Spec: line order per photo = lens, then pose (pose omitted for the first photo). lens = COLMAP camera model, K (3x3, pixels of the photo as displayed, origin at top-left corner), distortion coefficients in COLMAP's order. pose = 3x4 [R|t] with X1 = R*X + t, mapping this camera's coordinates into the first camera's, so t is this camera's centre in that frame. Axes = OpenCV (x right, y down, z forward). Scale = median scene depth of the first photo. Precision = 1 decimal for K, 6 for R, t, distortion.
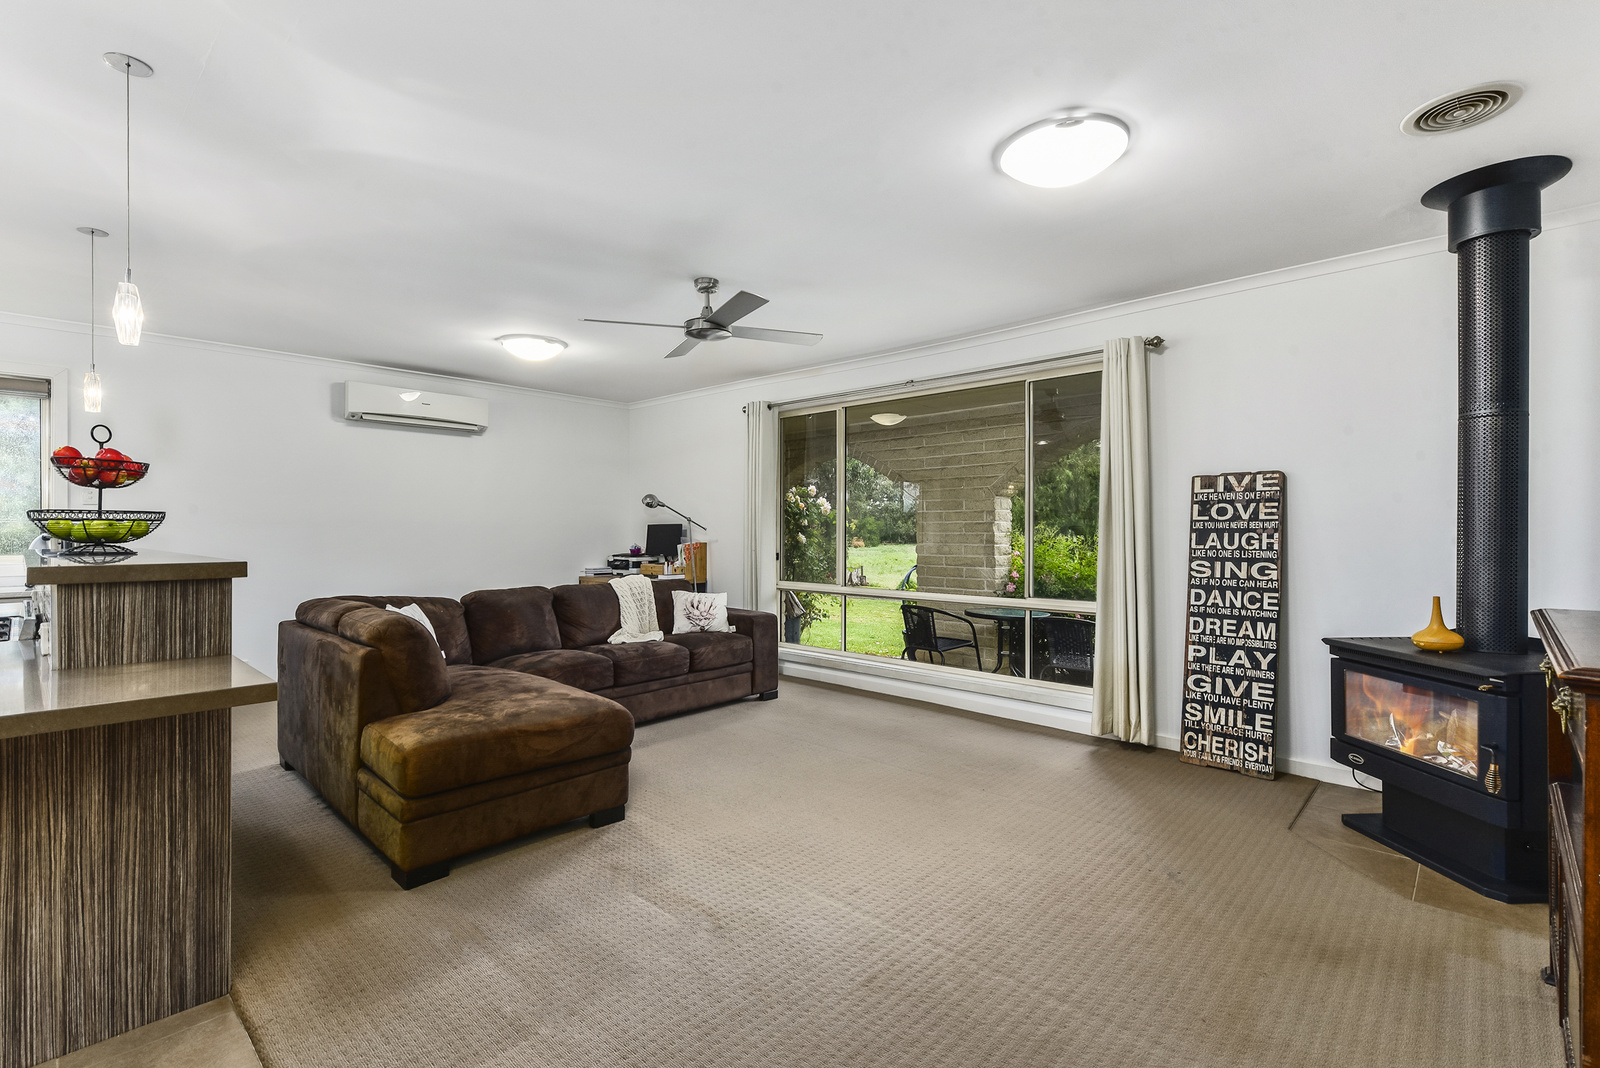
lens RADIAL K [[734.0, 0, 805.4], [0, 734.0, 530.0], [0, 0, 1]] dist [-0.000004, -0.000876]
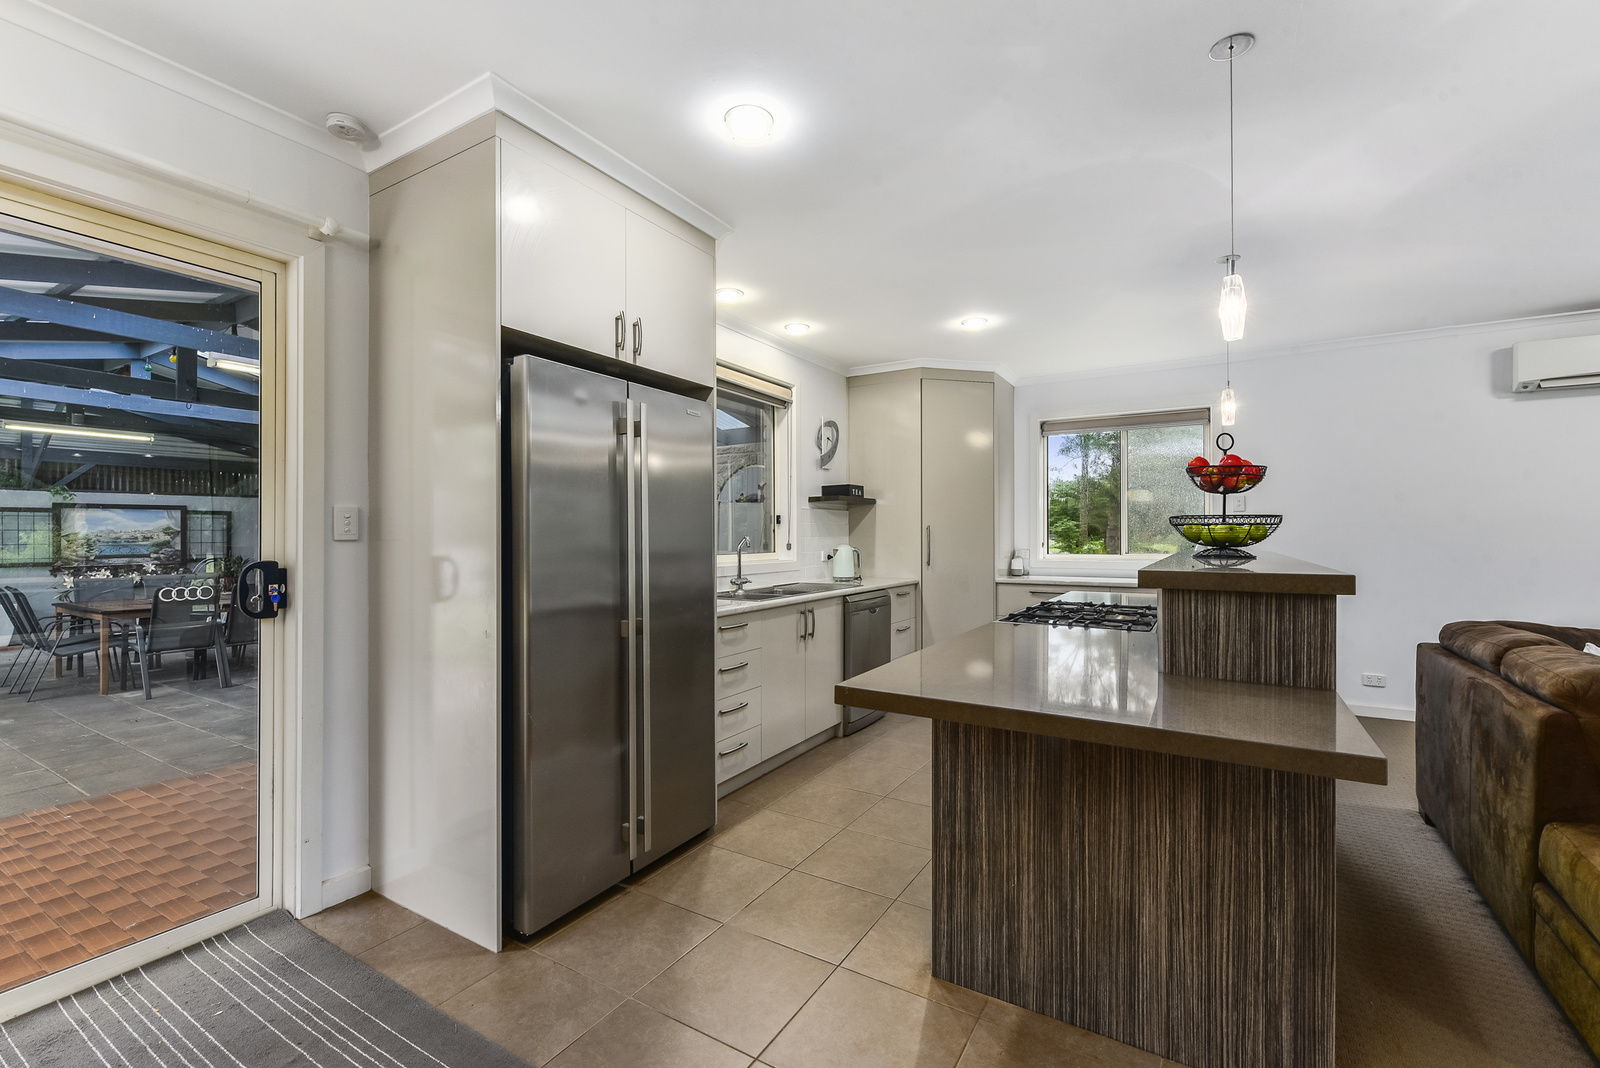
lens RADIAL K [[684.2, 0, 805.0], [0, 684.2, 532.2], [0, 0, 1]] dist [0.001108, -0.000824]
pose [[0.205142, -0.001596, -0.978731, -0.166436], [-0.000504, 0.999998, -0.001737, -0.000921], [0.978732, 0.000850, 0.205141, 0.272438]]
